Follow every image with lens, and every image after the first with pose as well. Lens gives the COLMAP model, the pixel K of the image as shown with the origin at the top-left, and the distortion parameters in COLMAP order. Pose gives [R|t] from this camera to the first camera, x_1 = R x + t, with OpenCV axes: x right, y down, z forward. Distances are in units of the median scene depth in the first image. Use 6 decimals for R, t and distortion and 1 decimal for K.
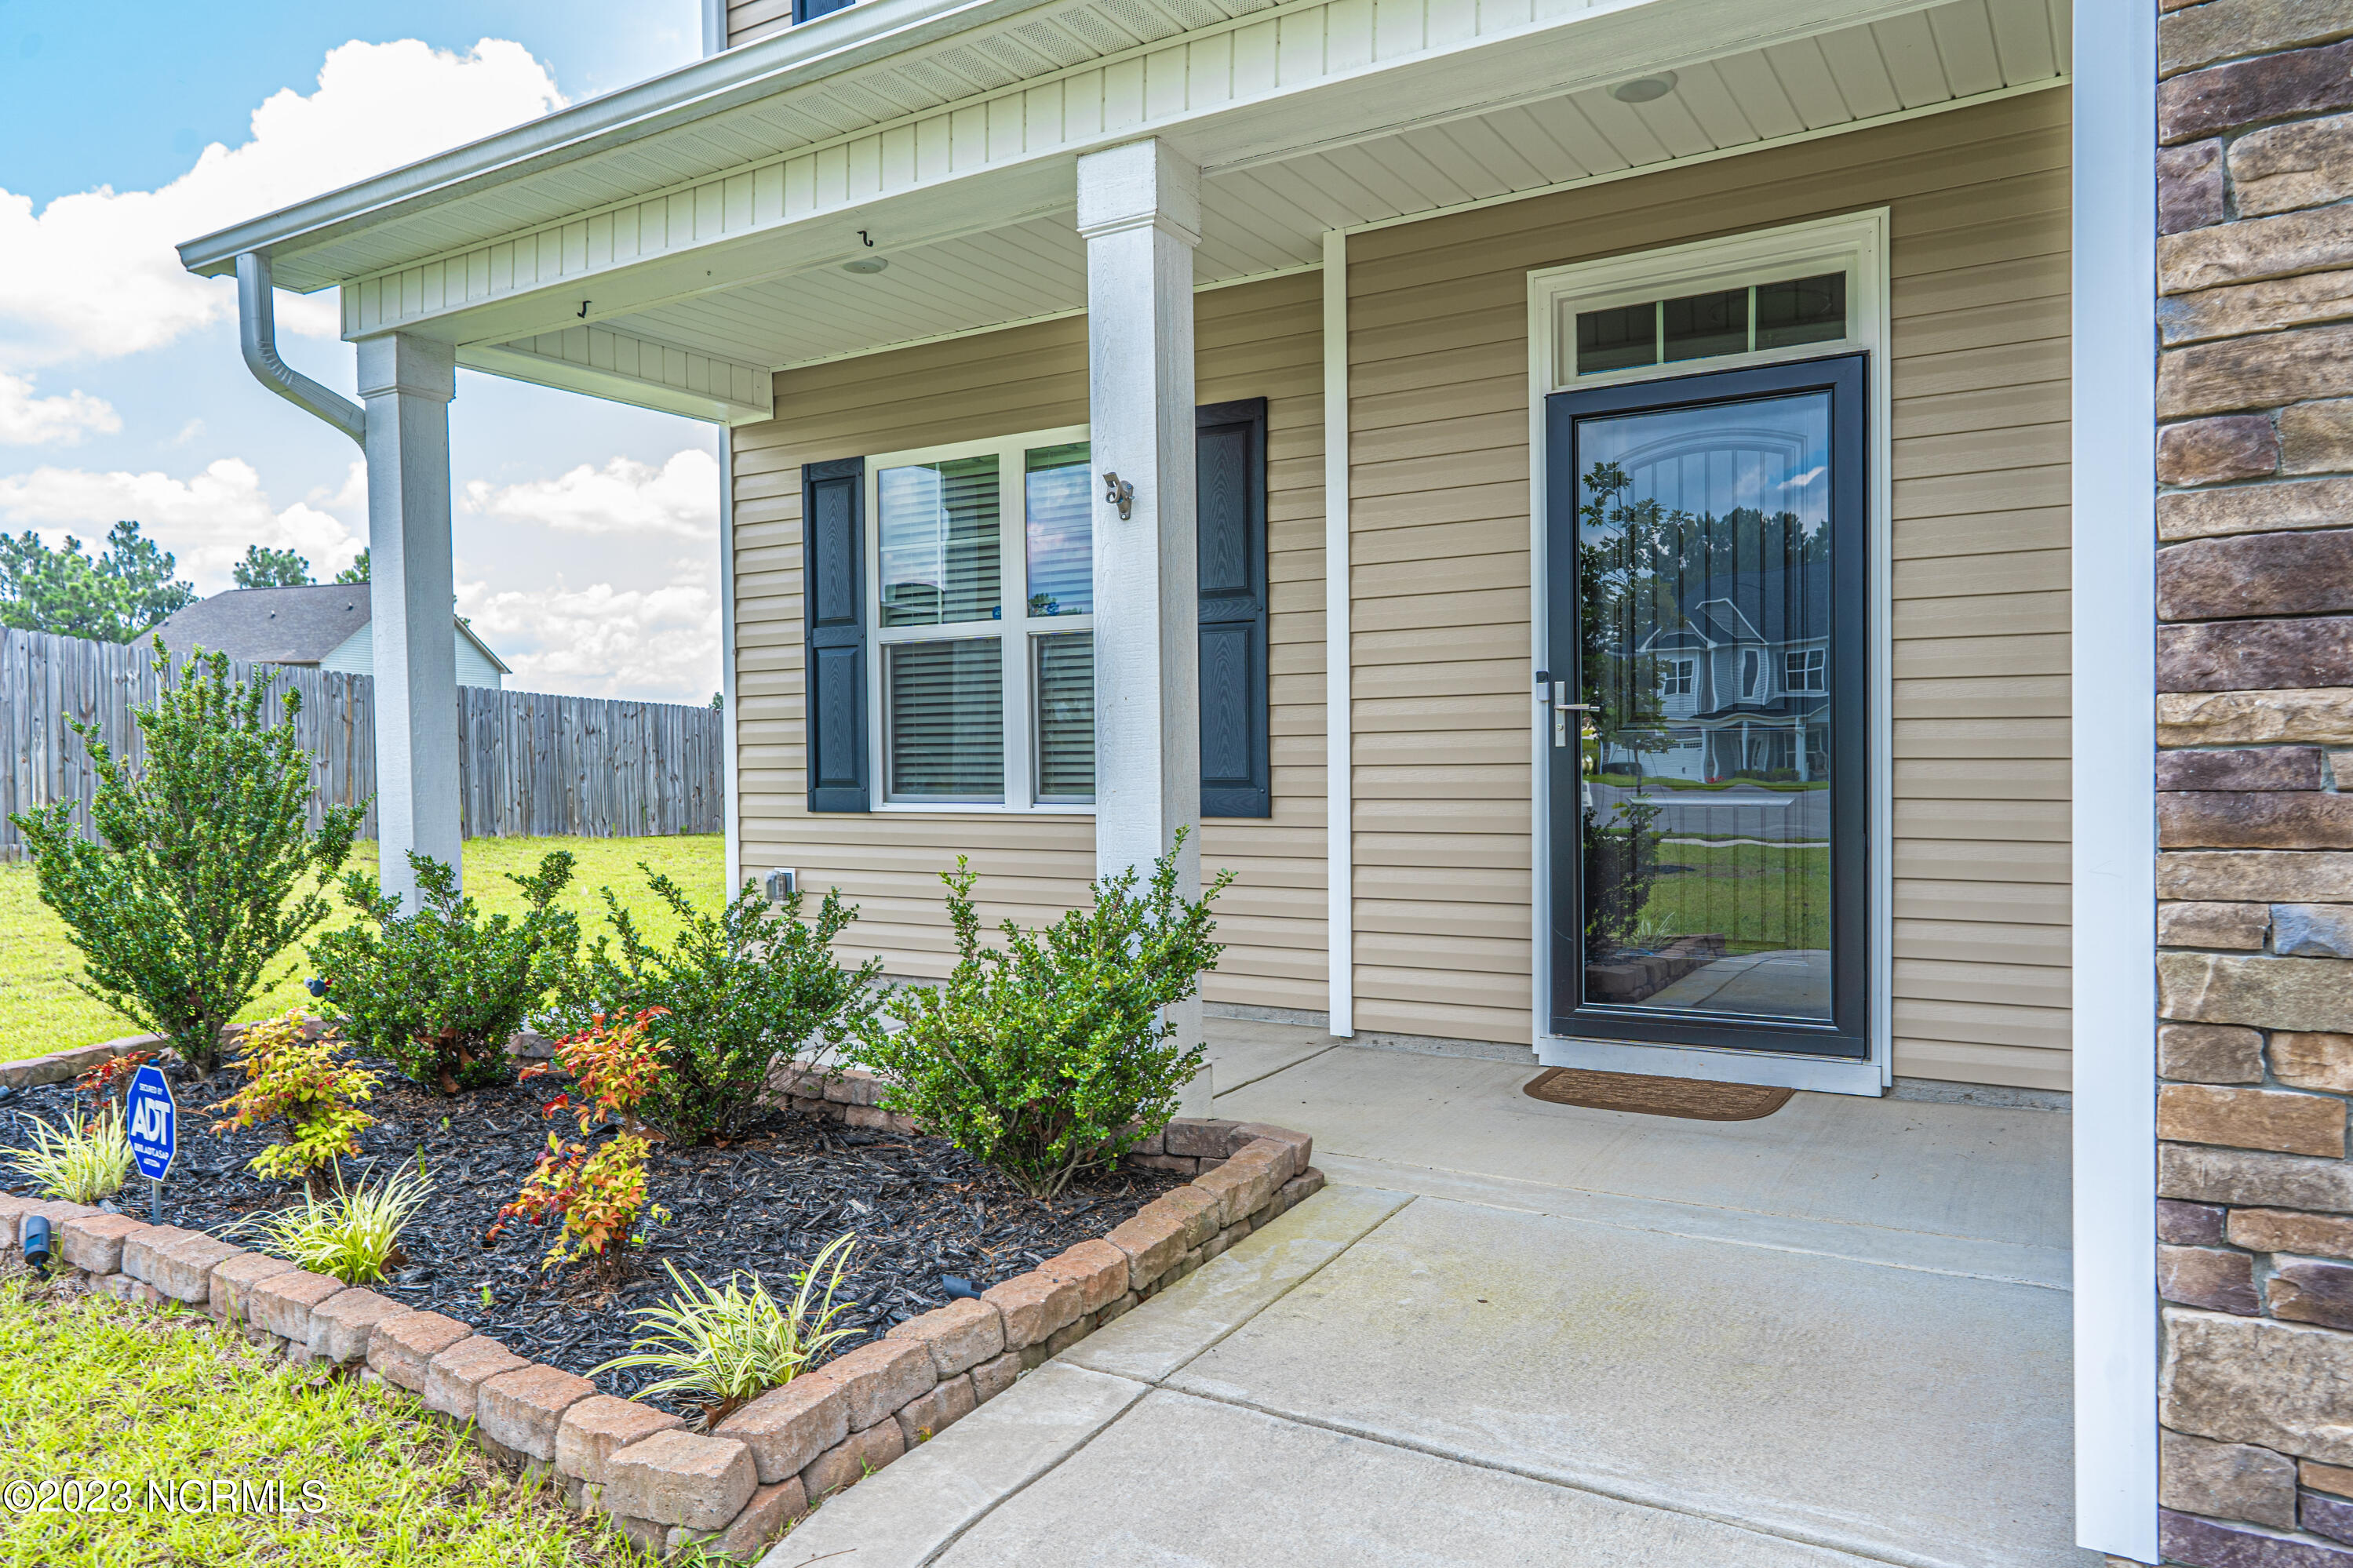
lens RADIAL K [[1595.6, 0, 1164.7], [0, 1595.6, 781.1], [0, 0, 1]] dist [0.002519, -0.005234]
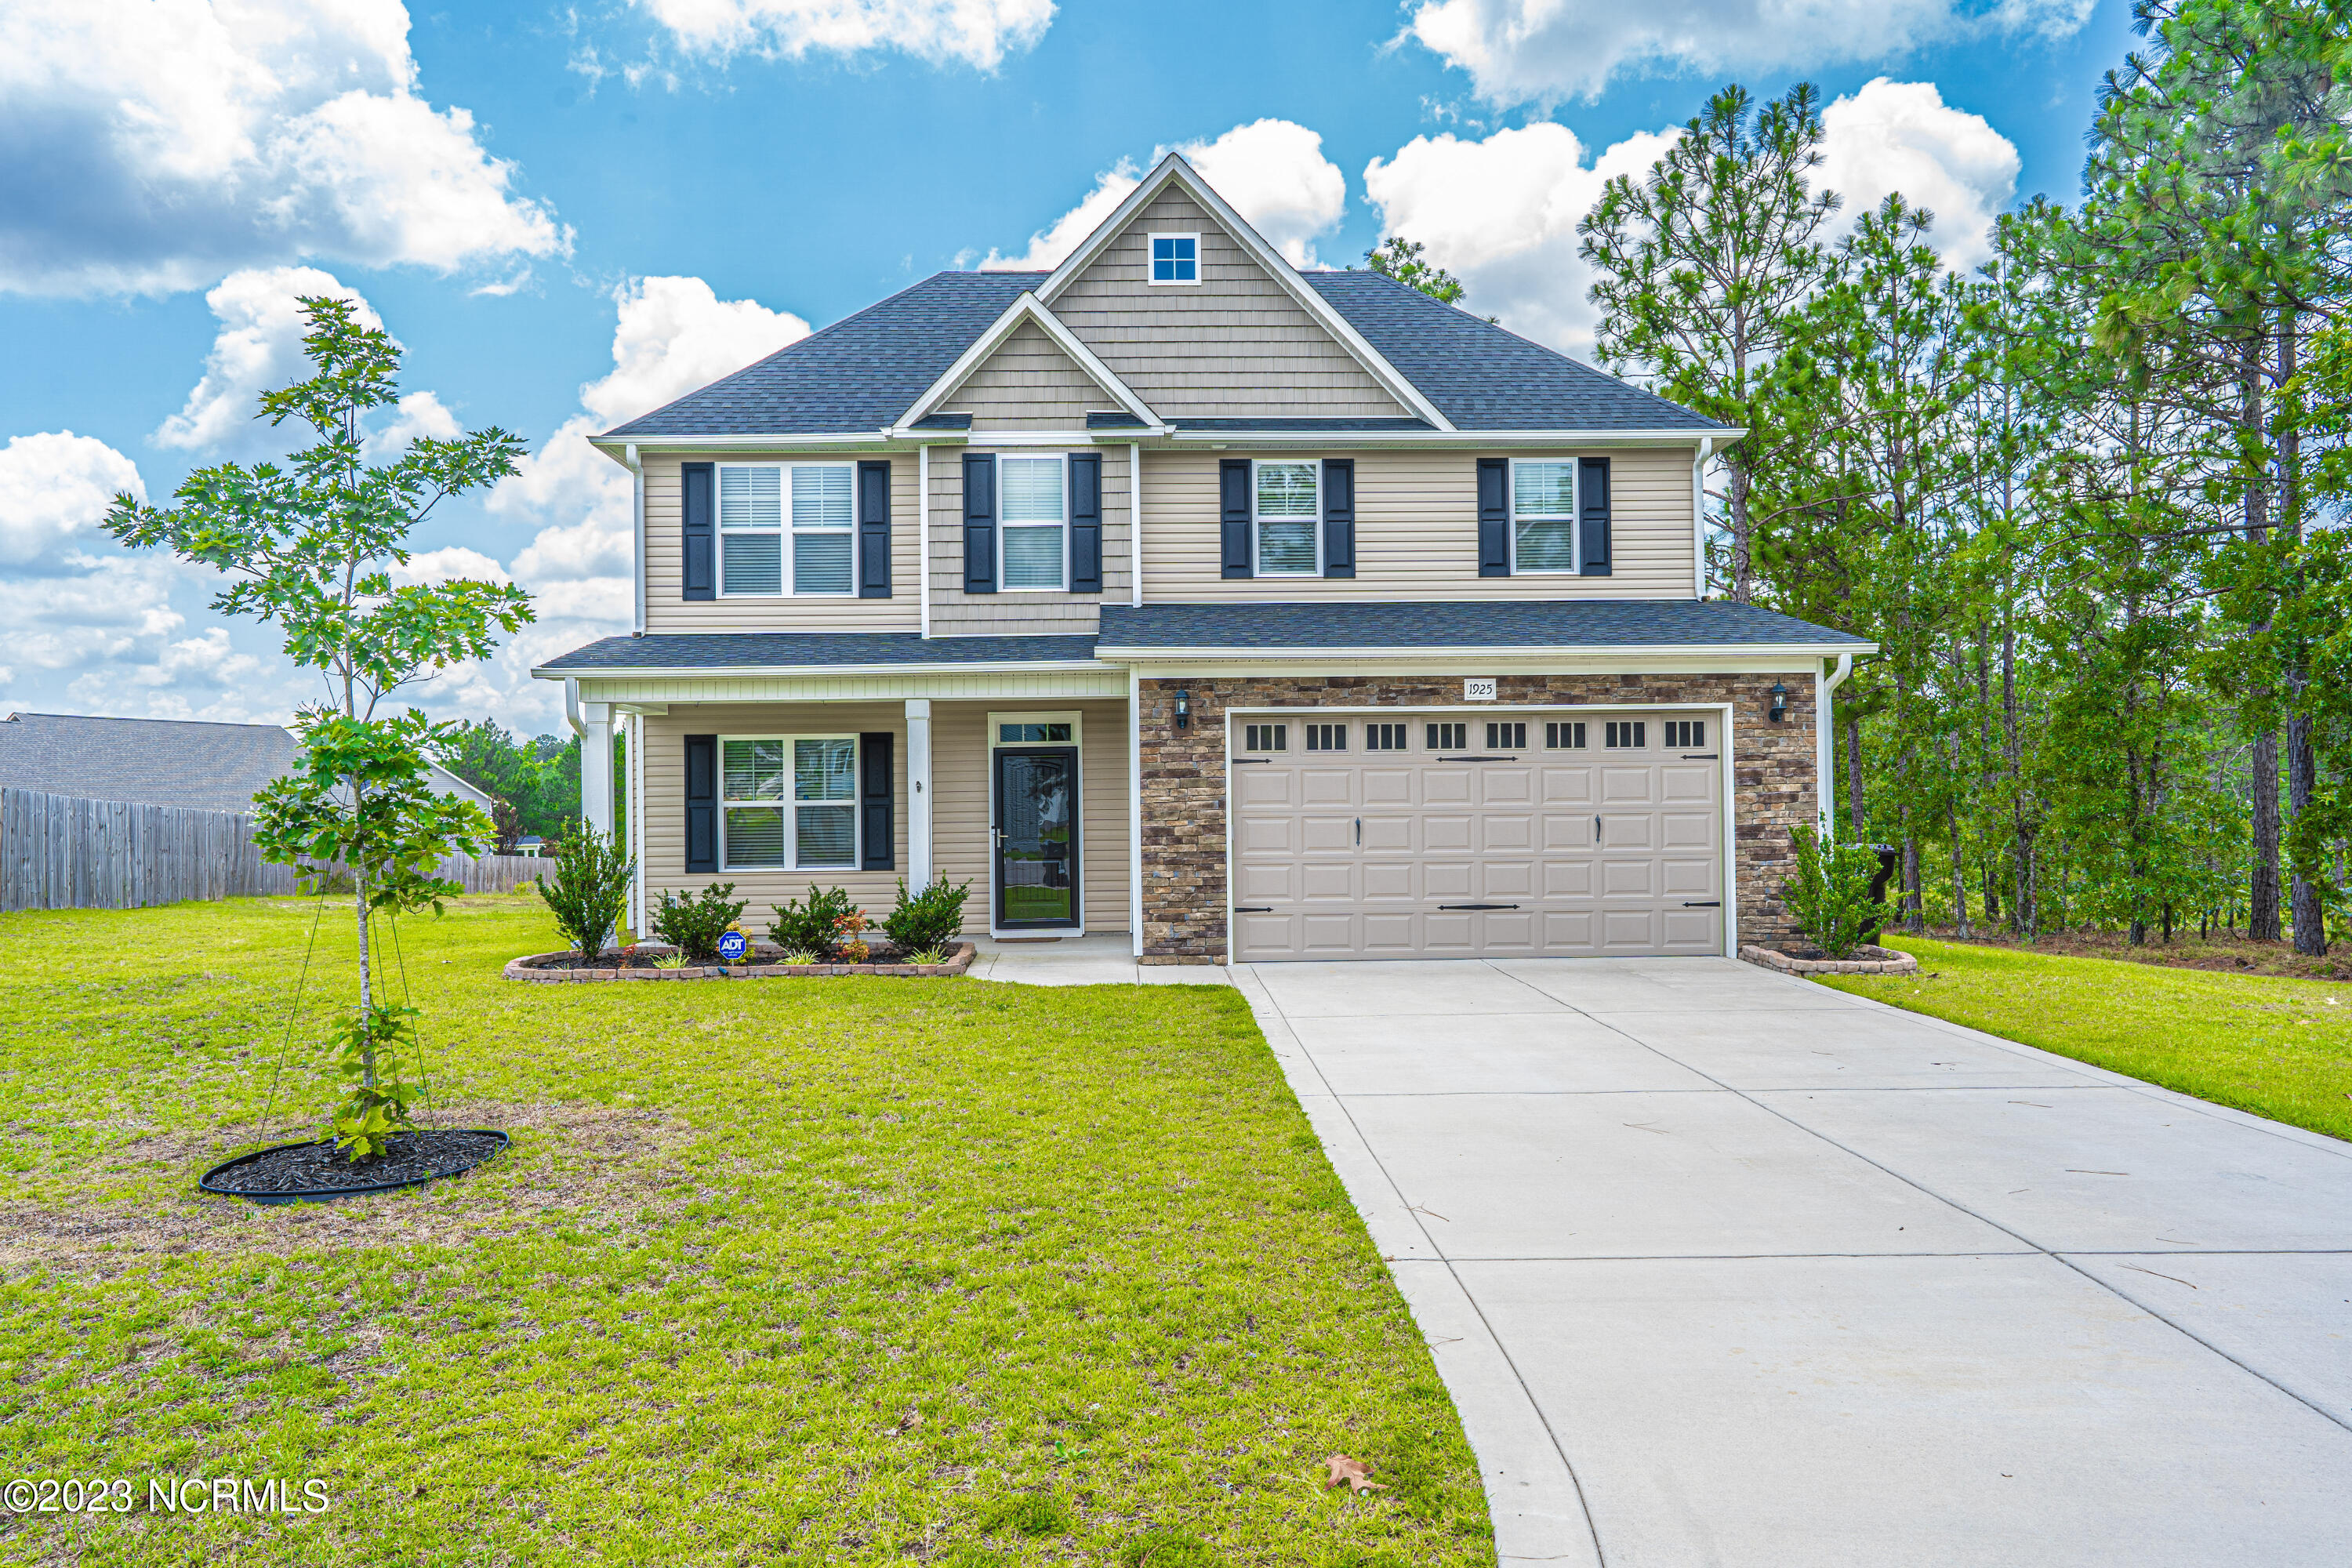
lens RADIAL K [[1595.1, 0, 1174.2], [0, 1595.1, 788.2], [0, 0, 1]] dist [0.002519, -0.005234]
pose [[0.838078, 0.011250, 0.545435, -1.347390], [0.011131, 0.999227, -0.037713, -0.014763], [-0.545437, 0.037678, 0.837304, -2.168229]]
